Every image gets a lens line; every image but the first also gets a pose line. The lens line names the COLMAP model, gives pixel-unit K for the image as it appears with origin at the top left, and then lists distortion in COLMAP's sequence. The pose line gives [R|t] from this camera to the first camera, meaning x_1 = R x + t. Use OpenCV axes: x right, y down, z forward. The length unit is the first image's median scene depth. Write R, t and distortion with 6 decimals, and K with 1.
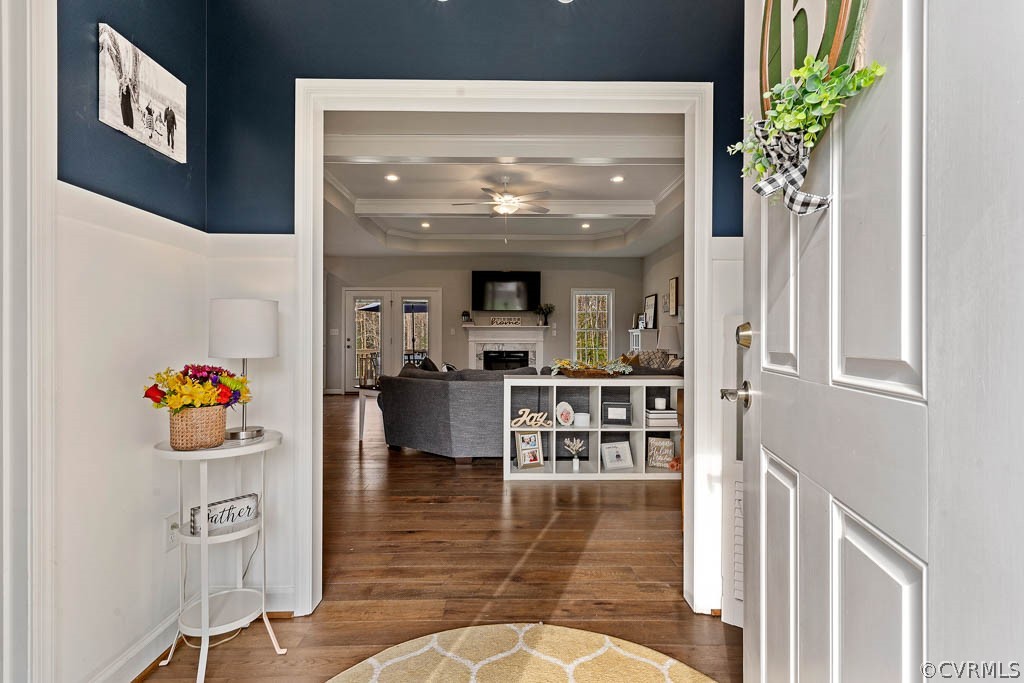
lens RADIAL K [[492.0, 0, 514.4], [0, 492.0, 341.4], [0, 0, 1]] dist [0.002647, -0.002296]
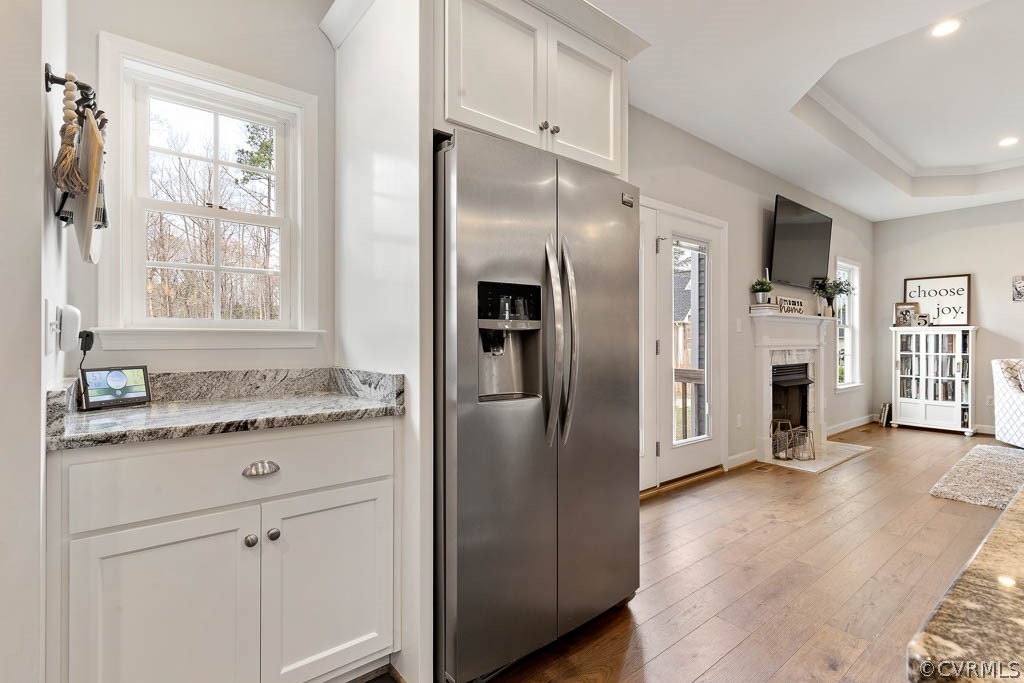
lens RADIAL K [[492.0, 0, 506.6], [0, 492.0, 339.5], [0, 0, 1]] dist [0.002647, -0.002296]
pose [[0.794332, -0.000846, 0.607483, -0.565017], [0.001188, 0.999999, -0.000161, -0.006599], [-0.607482, 0.000849, 0.794333, 0.775128]]
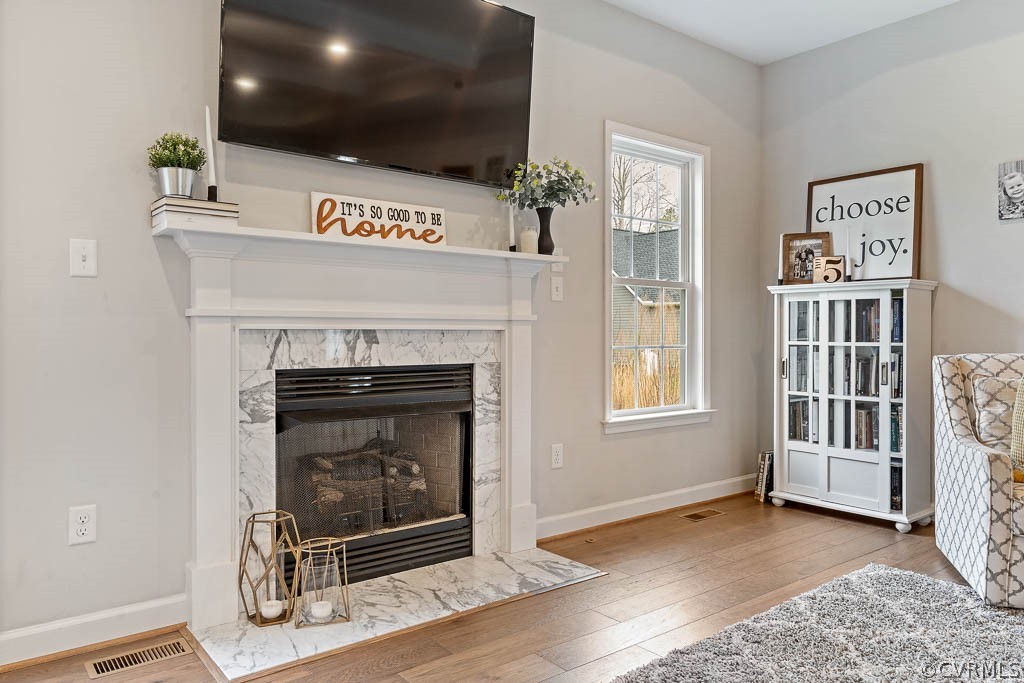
lens RADIAL K [[723.4, 0, 514.0], [0, 723.4, 331.5], [0, 0, 1]] dist [-0.009958, 0.004475]
pose [[0.796557, 0.000020, 0.604563, -0.156461], [0.002481, 0.999991, -0.003302, 0.005939], [-0.604558, 0.004130, 0.796550, 0.730041]]
